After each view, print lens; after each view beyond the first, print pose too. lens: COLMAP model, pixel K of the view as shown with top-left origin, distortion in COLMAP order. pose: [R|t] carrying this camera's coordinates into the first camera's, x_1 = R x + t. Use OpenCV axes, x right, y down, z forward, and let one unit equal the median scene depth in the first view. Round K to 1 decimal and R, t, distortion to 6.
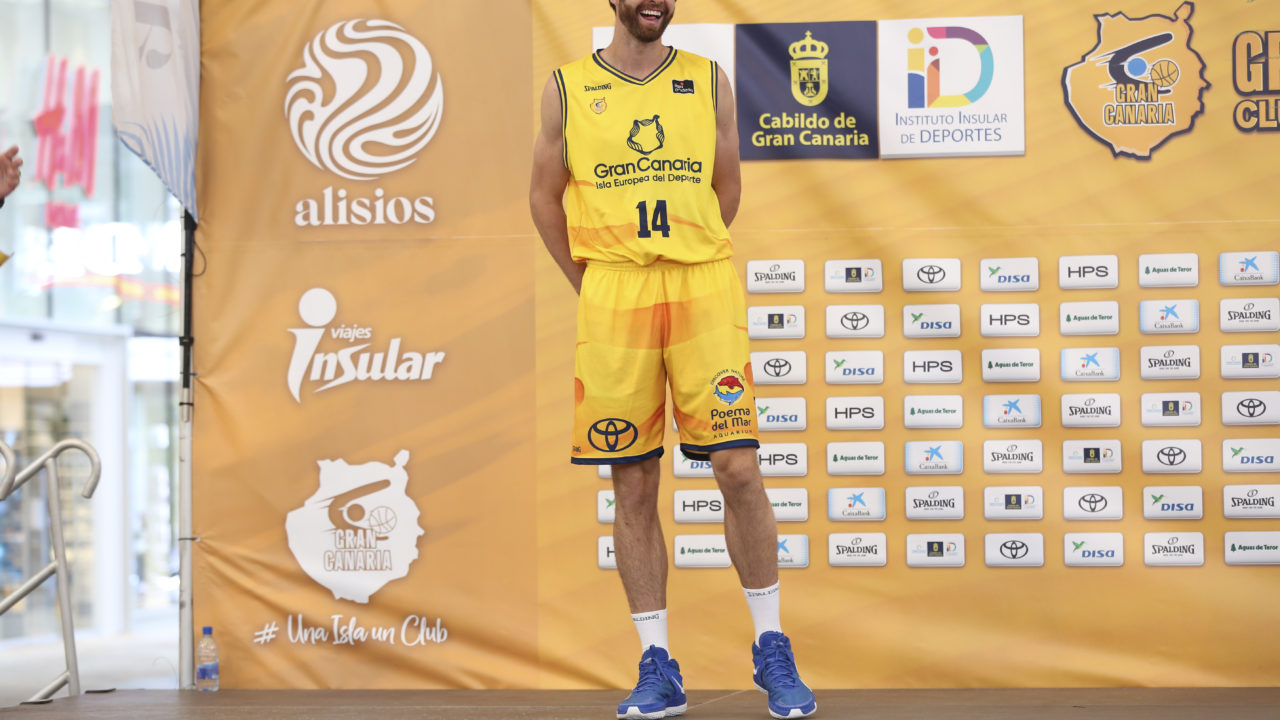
lens RADIAL K [[4072.6, 0, 647.0], [0, 4072.6, 360.7], [0, 0, 1]] dist [0.035218, 0.000000]
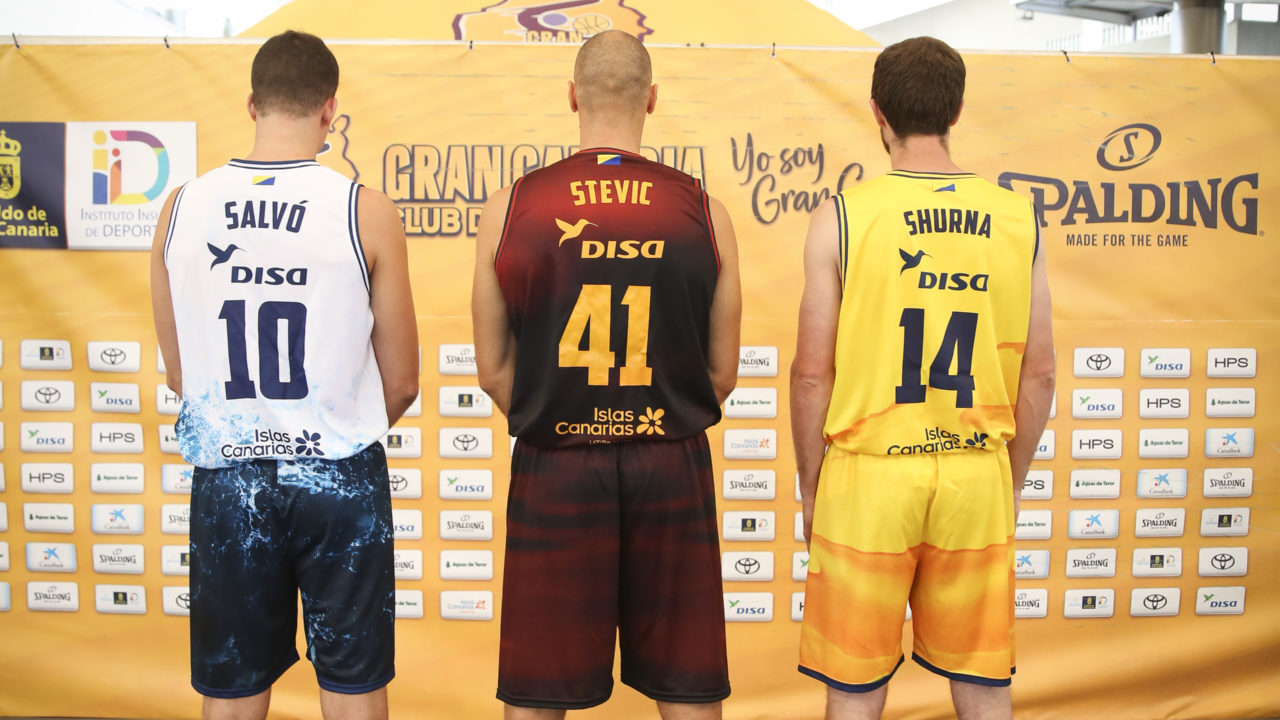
lens RADIAL K [[1272.1, 0, 638.7], [0, 1272.1, 387.8], [0, 0, 1]] dist [-0.094692, 0.078608]
pose [[0.981953, 0.007255, 0.188988, 0.145437], [-0.028581, 0.993480, 0.110364, -0.054219], [-0.186955, -0.113774, 0.975758, 0.637506]]
